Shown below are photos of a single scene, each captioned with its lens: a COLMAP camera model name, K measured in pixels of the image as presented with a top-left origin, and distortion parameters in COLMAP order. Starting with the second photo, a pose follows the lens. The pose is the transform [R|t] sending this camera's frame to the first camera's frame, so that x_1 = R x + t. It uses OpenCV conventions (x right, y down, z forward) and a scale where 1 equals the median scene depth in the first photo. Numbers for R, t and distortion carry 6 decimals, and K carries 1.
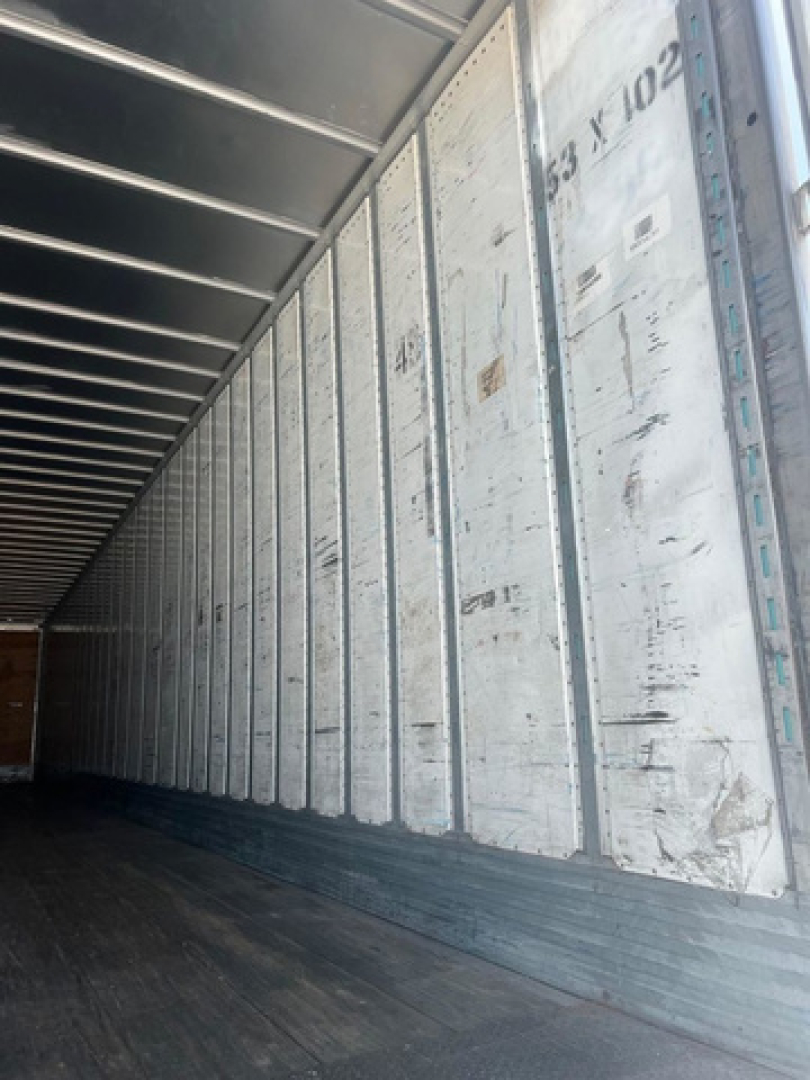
lens RADIAL K [[796.1, 0, 408.3], [0, 796.1, 554.3], [0, 0, 1]] dist [0.028225, -0.055413]
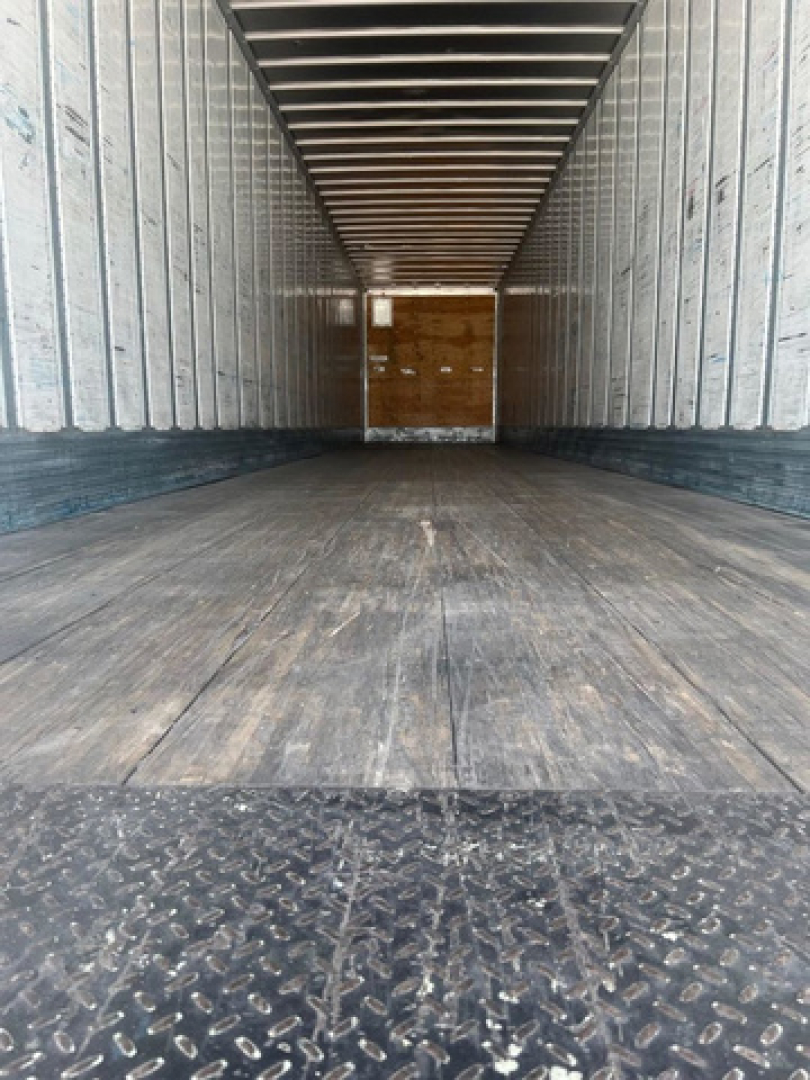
lens RADIAL K [[802.8, 0, 405.0], [0, 802.8, 540.0], [0, 0, 1]] dist [0.050211, -0.056599]
pose [[0.859563, 0.101604, -0.500827, -0.129777], [0.088075, 0.935916, 0.341032, 0.155237], [0.503383, -0.337249, 0.795531, 0.234875]]
